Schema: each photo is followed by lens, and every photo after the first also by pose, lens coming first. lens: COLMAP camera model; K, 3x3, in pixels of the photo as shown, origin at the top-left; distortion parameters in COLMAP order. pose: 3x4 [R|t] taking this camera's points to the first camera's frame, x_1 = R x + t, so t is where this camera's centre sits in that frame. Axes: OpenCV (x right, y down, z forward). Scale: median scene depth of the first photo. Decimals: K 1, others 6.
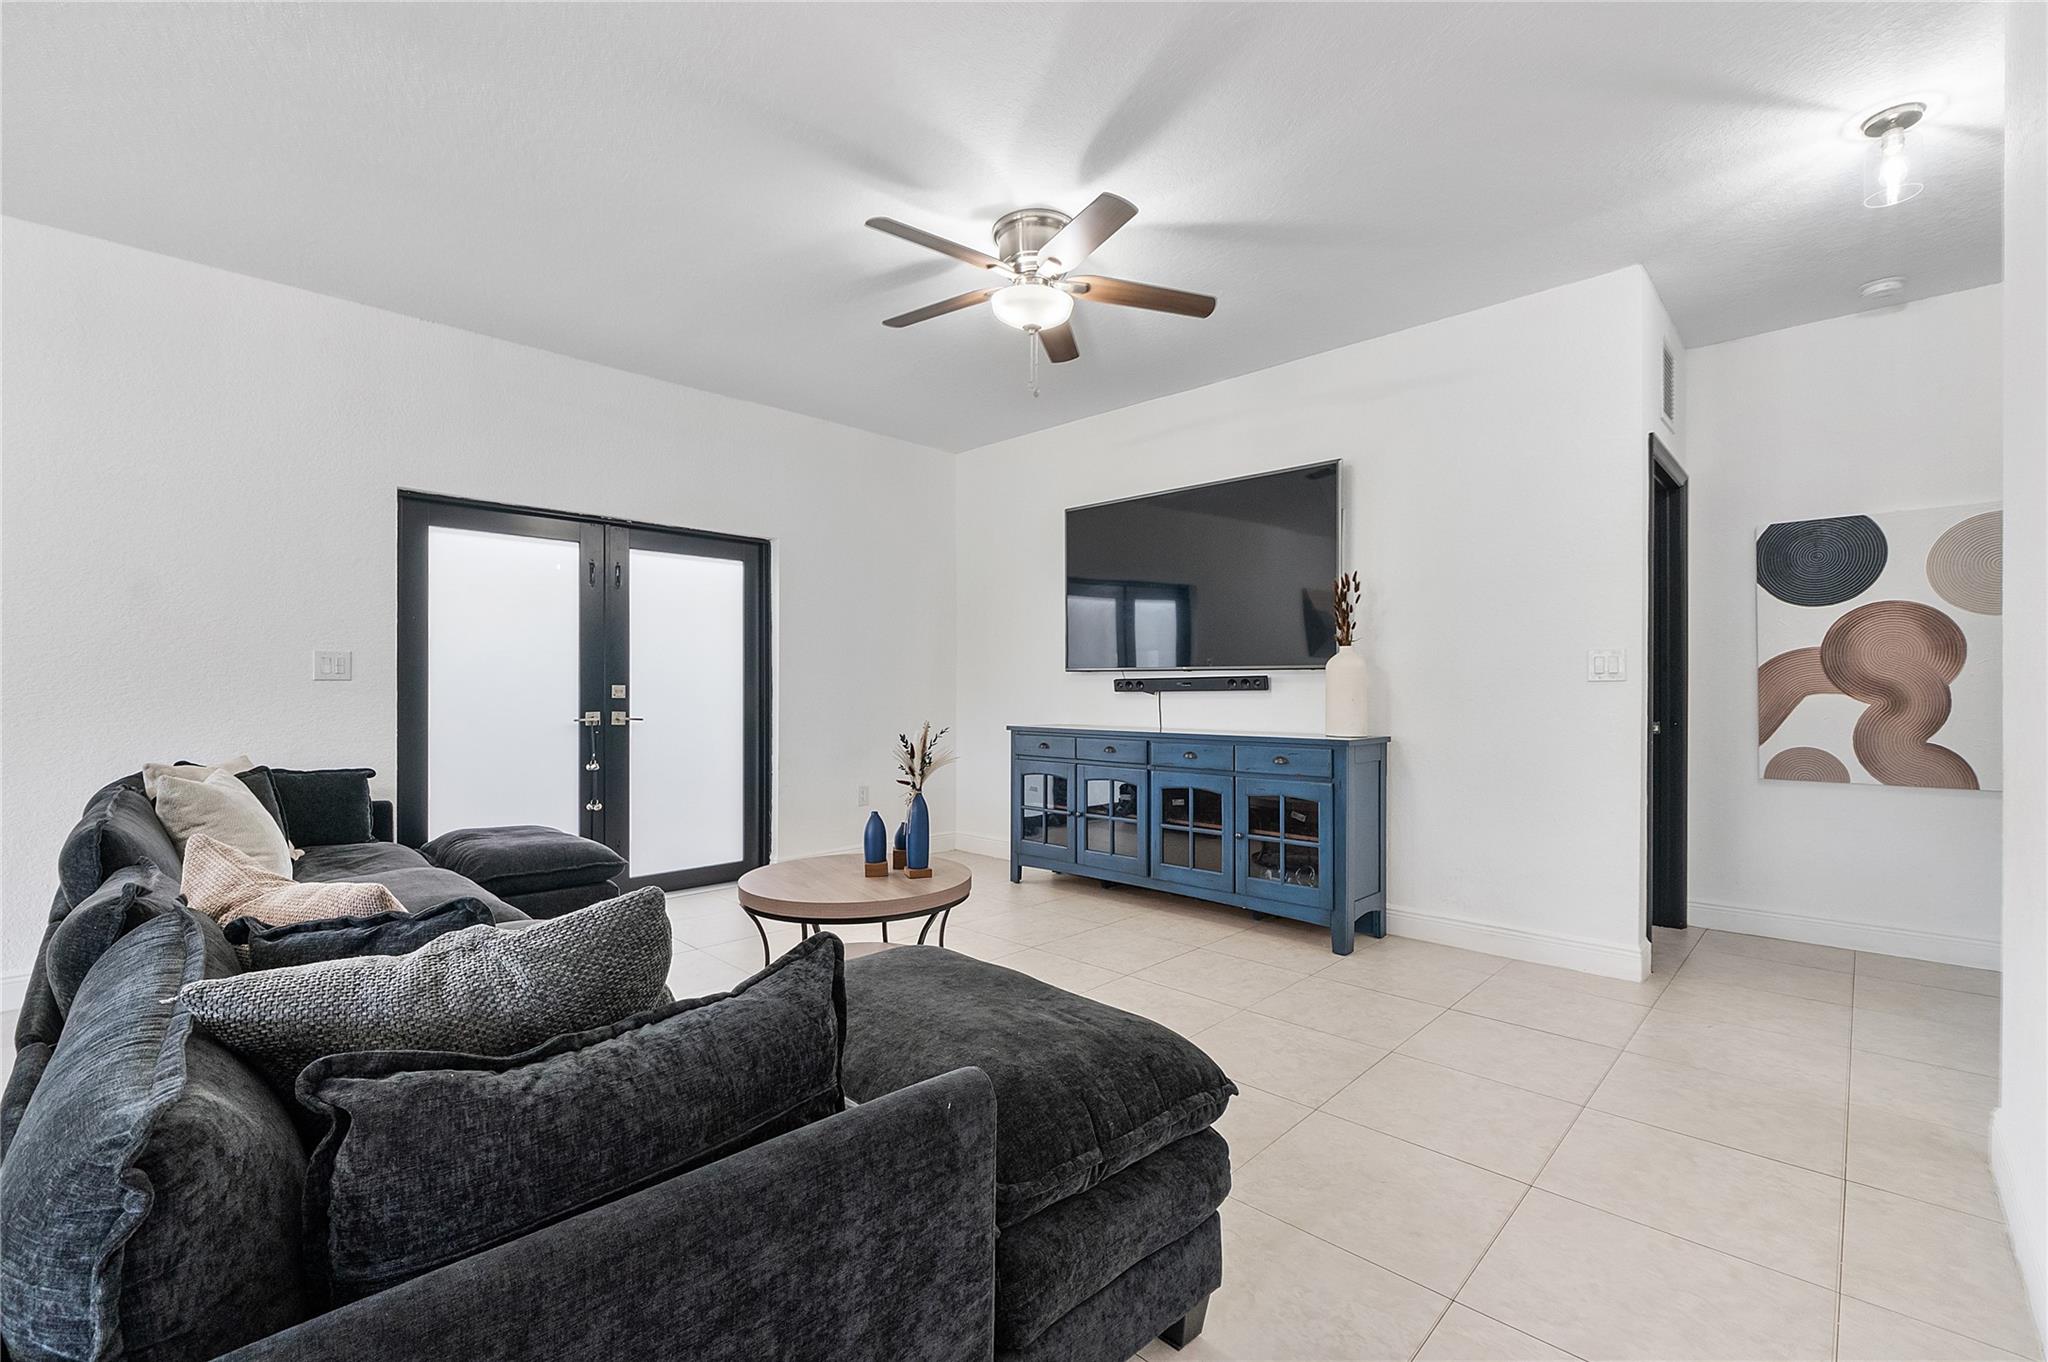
lens RADIAL K [[868.3, 0, 1020.8], [0, 868.3, 683.9], [0, 0, 1]] dist [-0.004303, 0.000505]
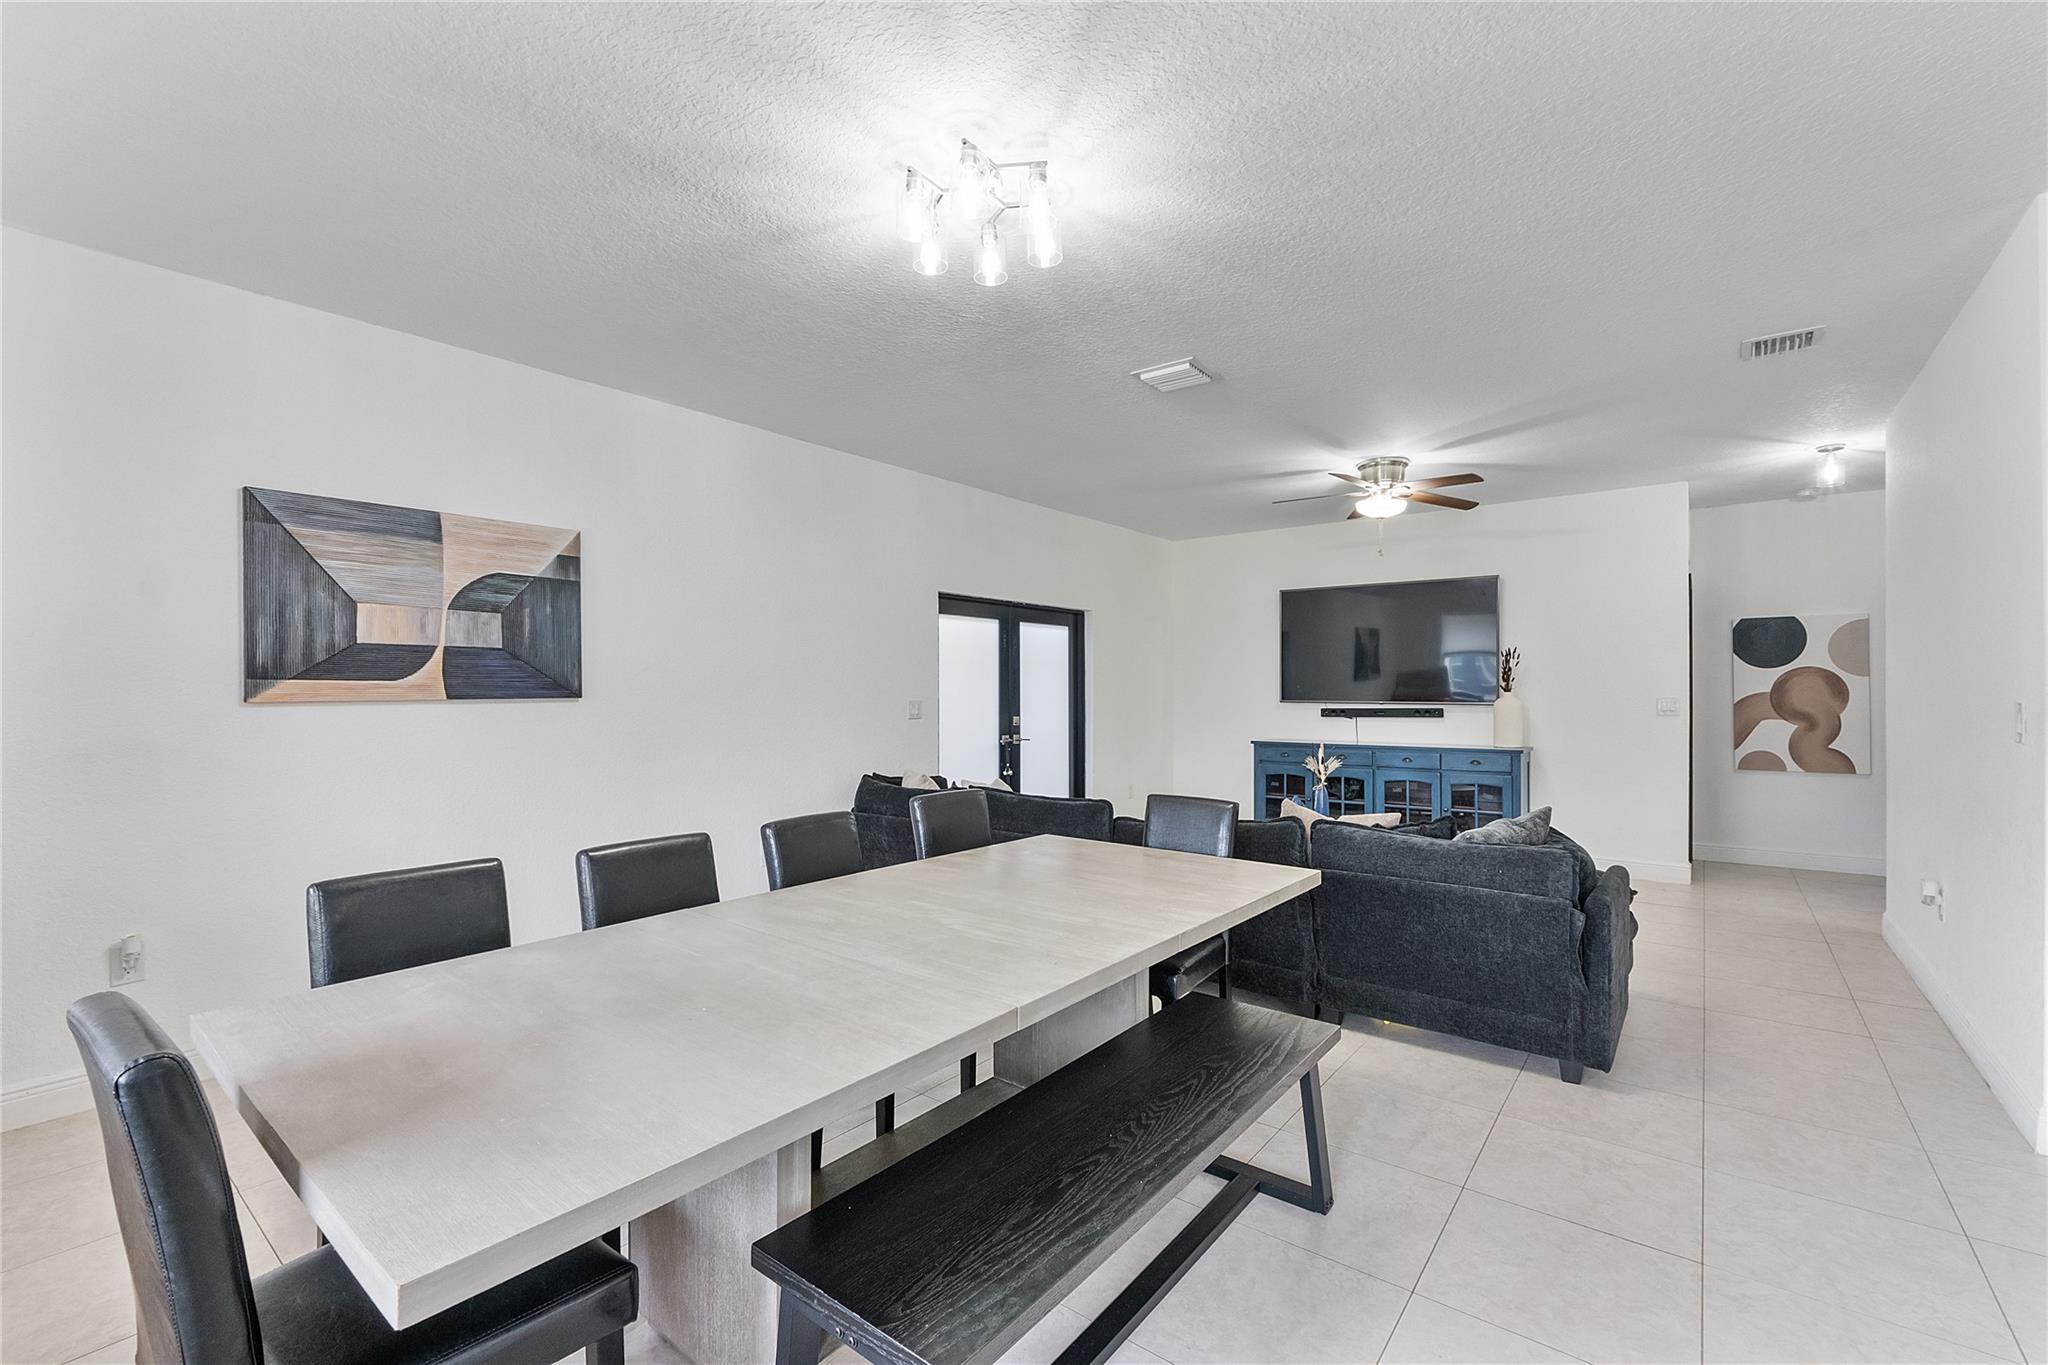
lens RADIAL K [[868.3, 0, 1033.3], [0, 868.3, 683.8], [0, 0, 1]] dist [-0.004303, 0.000505]
pose [[0.993465, -0.002543, 0.114109, -0.685130], [0.002836, 0.999993, -0.002399, -0.056416], [-0.114102, 0.002707, 0.993465, -0.509720]]
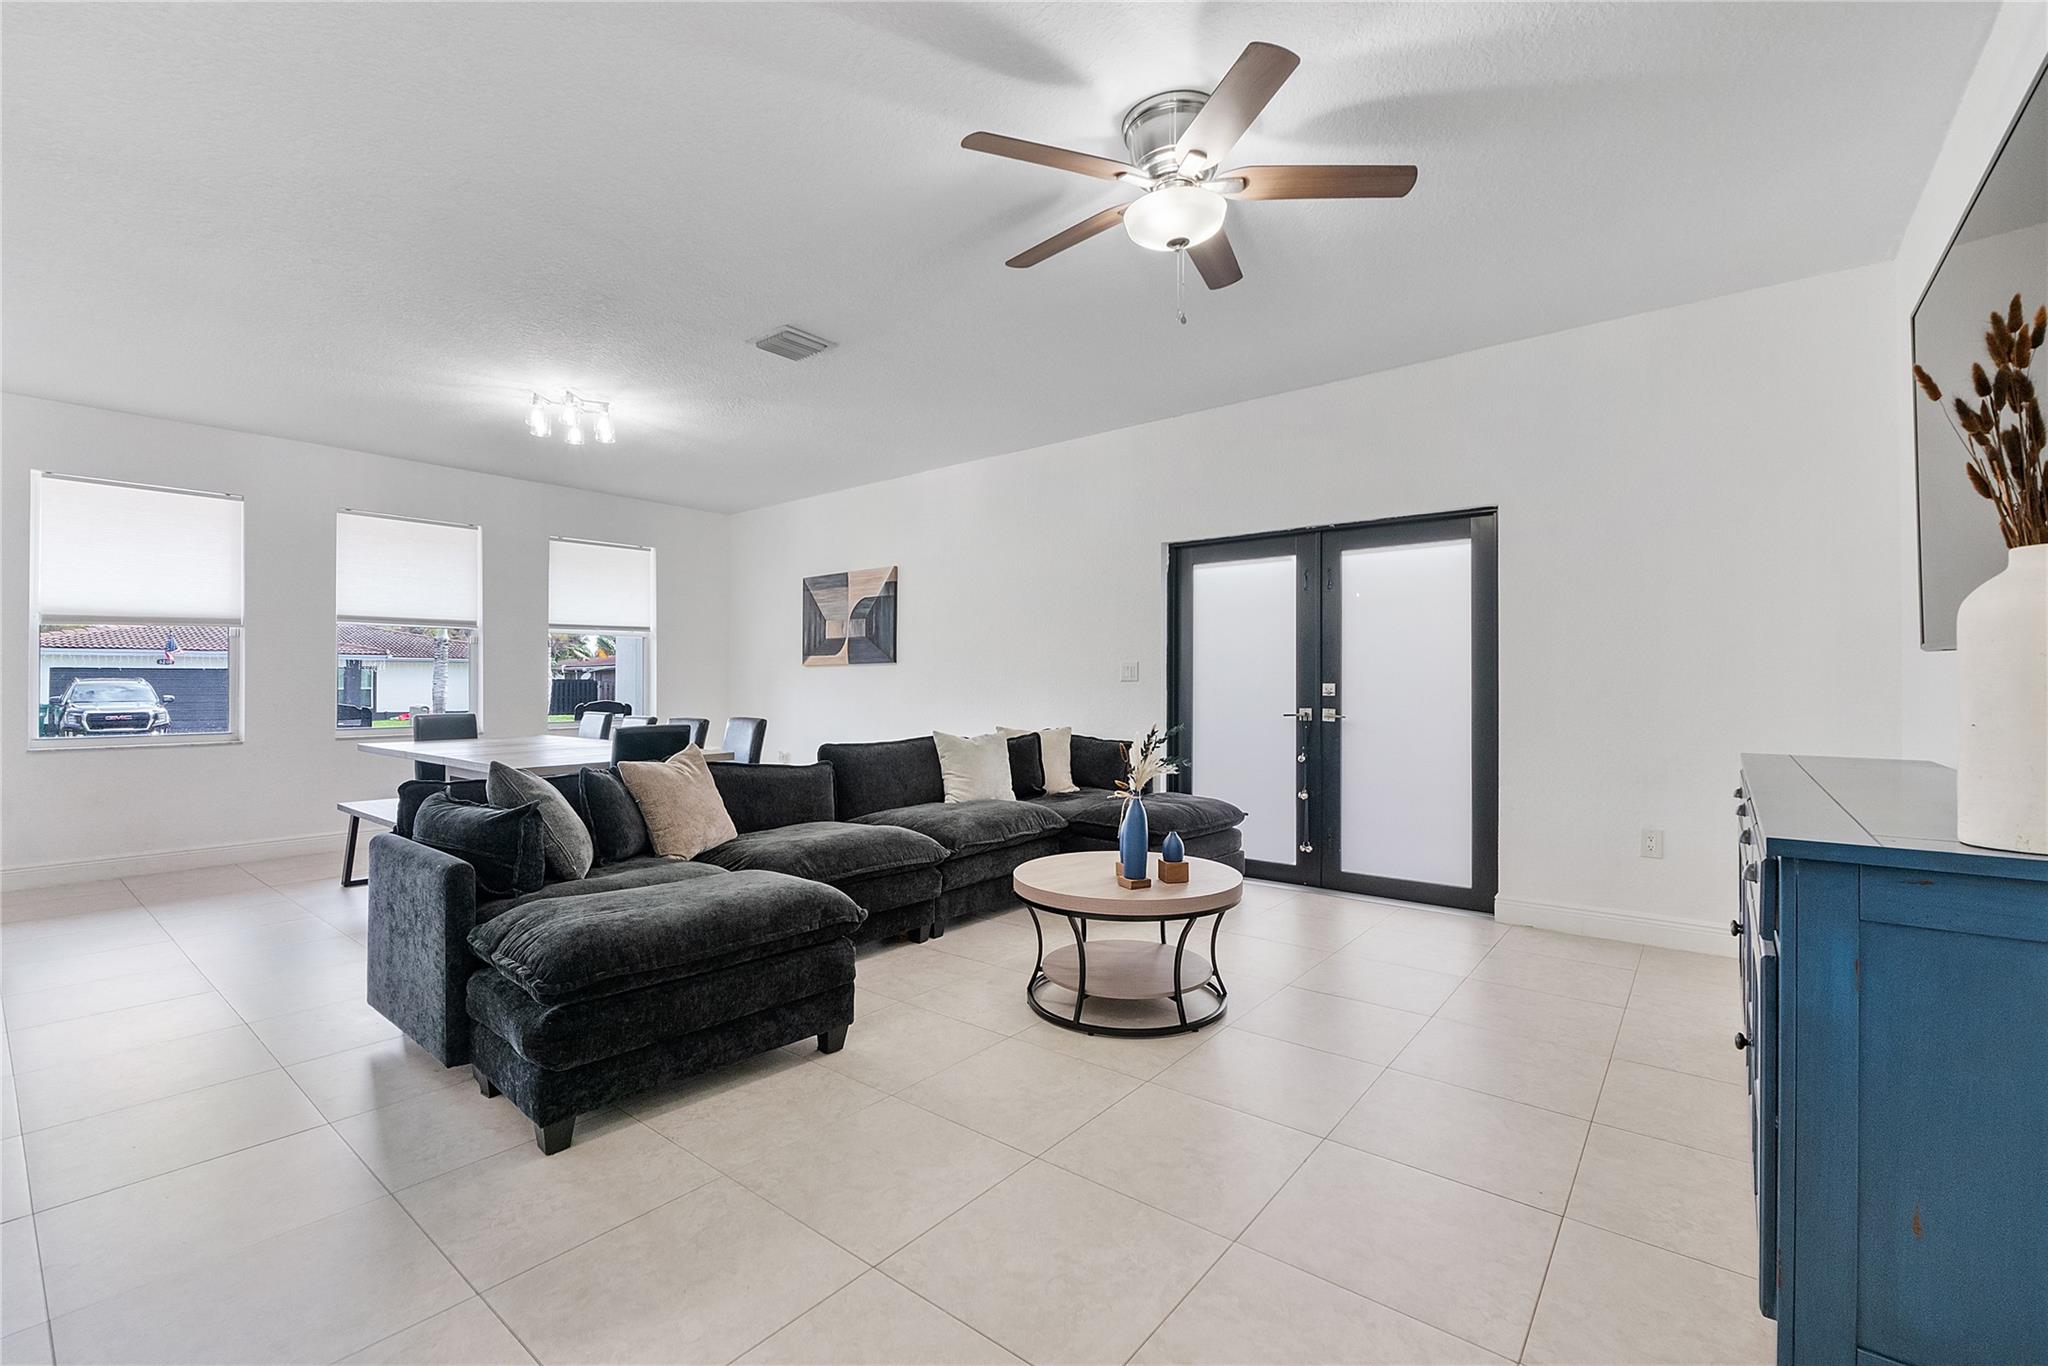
lens RADIAL K [[868.3, 0, 1030.2], [0, 868.3, 676.0], [0, 0, 1]] dist [-0.004303, 0.000505]
pose [[0.097393, -0.013072, -0.995160, 0.621387], [0.004373, 0.999910, -0.012706, 0.004620], [0.995236, -0.003114, 0.097441, 0.613409]]
